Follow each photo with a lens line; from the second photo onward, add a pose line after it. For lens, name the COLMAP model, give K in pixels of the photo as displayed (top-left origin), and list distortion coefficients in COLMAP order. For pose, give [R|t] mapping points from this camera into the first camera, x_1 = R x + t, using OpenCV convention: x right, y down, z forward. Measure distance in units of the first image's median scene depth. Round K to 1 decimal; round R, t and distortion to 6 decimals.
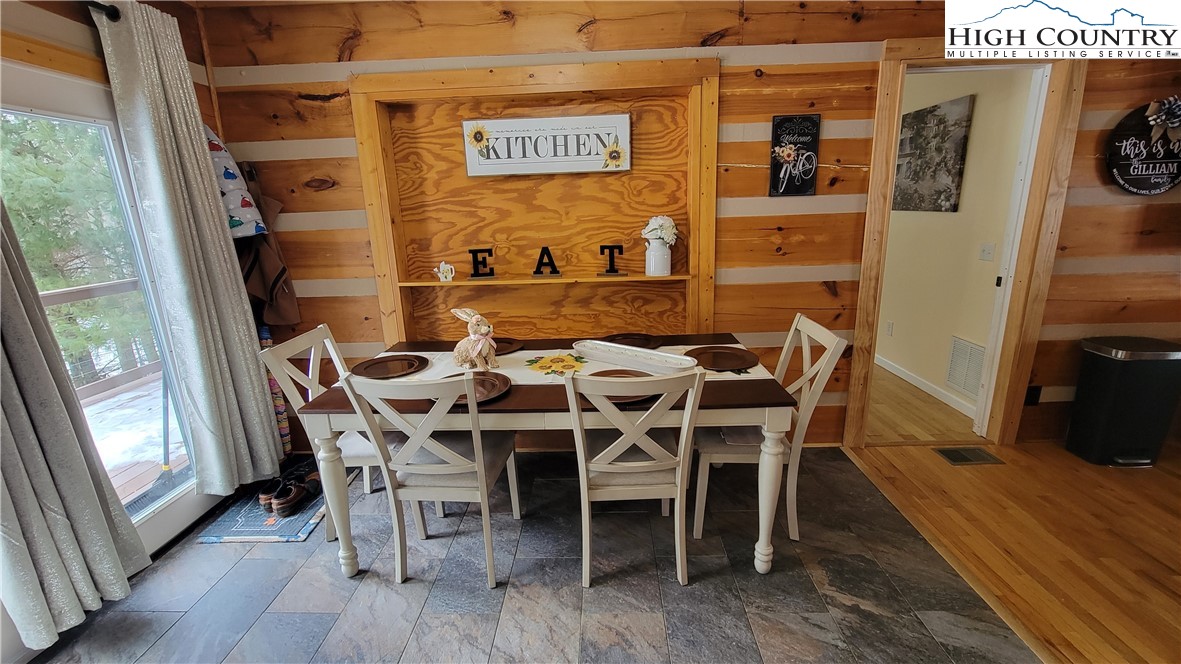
lens RADIAL K [[481.0, 0, 591.3], [0, 481.0, 331.4], [0, 0, 1]] dist [-0.004019, 0.001738]
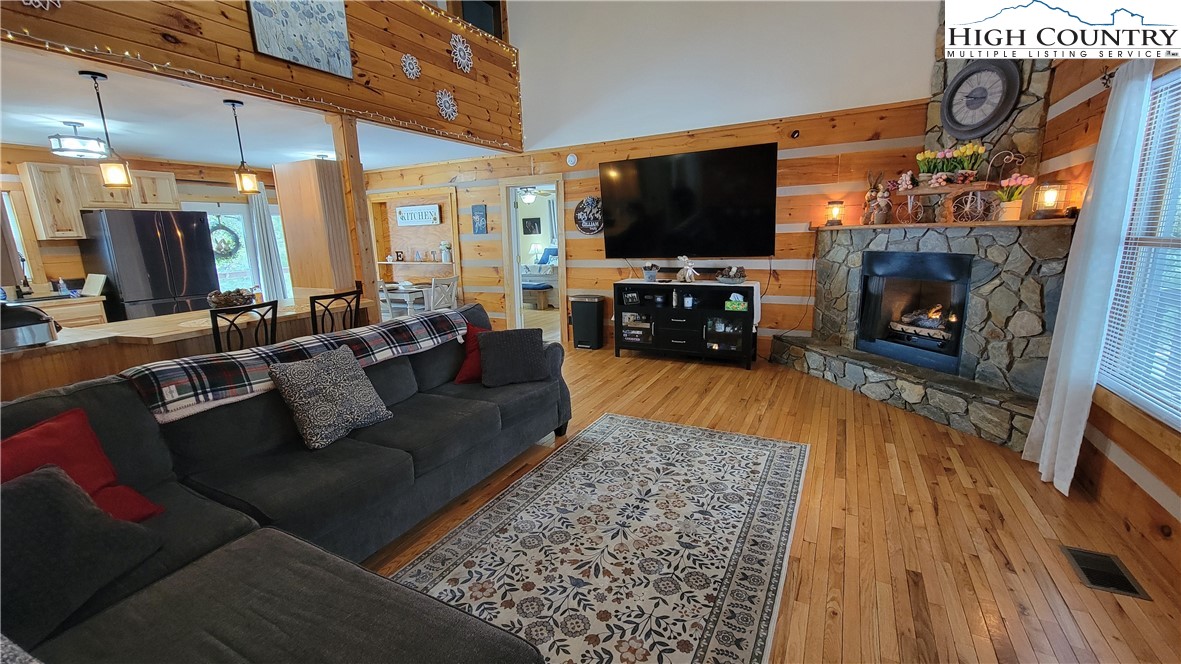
lens RADIAL K [[481.0, 0, 591.6], [0, 481.0, 332.8], [0, 0, 1]] dist [-0.004019, 0.001738]
pose [[0.898801, 0.095139, -0.427909, 2.229136], [-0.108321, 0.994095, -0.006500, 0.221311], [0.424763, 0.052194, 0.903799, -1.156744]]
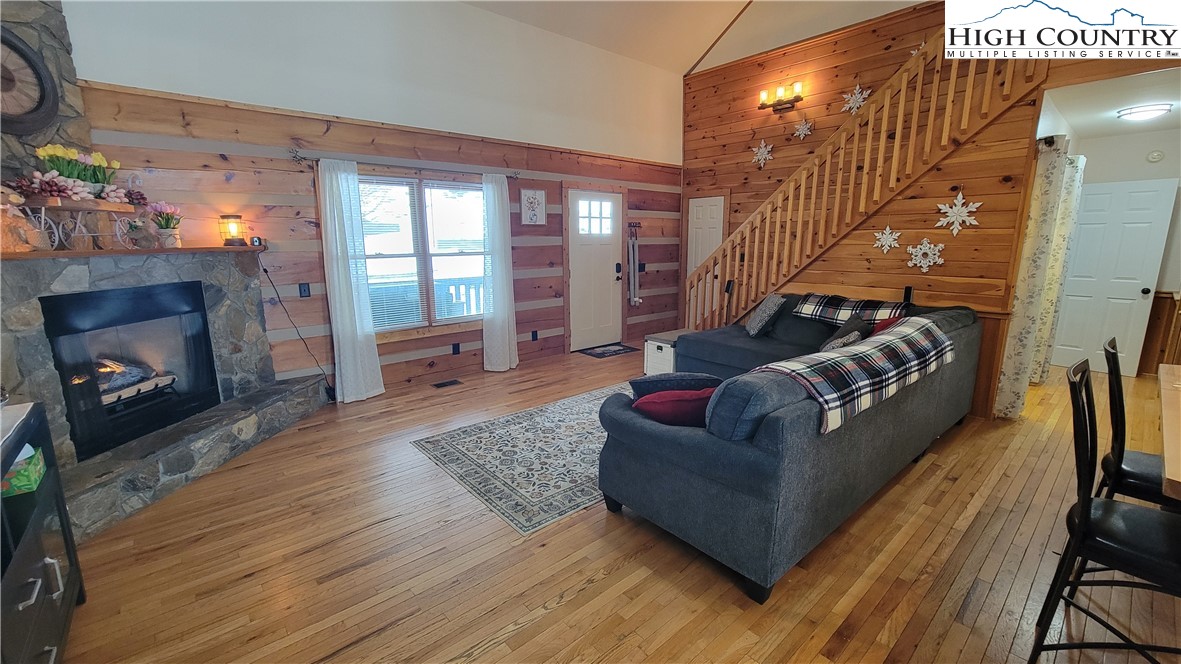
lens RADIAL K [[481.0, 0, 586.0], [0, 481.0, 334.2], [0, 0, 1]] dist [-0.004019, 0.001738]
pose [[-0.672512, -0.106217, 0.732425, 0.854801], [0.214383, 0.919258, 0.330157, -0.209623], [-0.708356, 0.379054, -0.595441, 0.655347]]
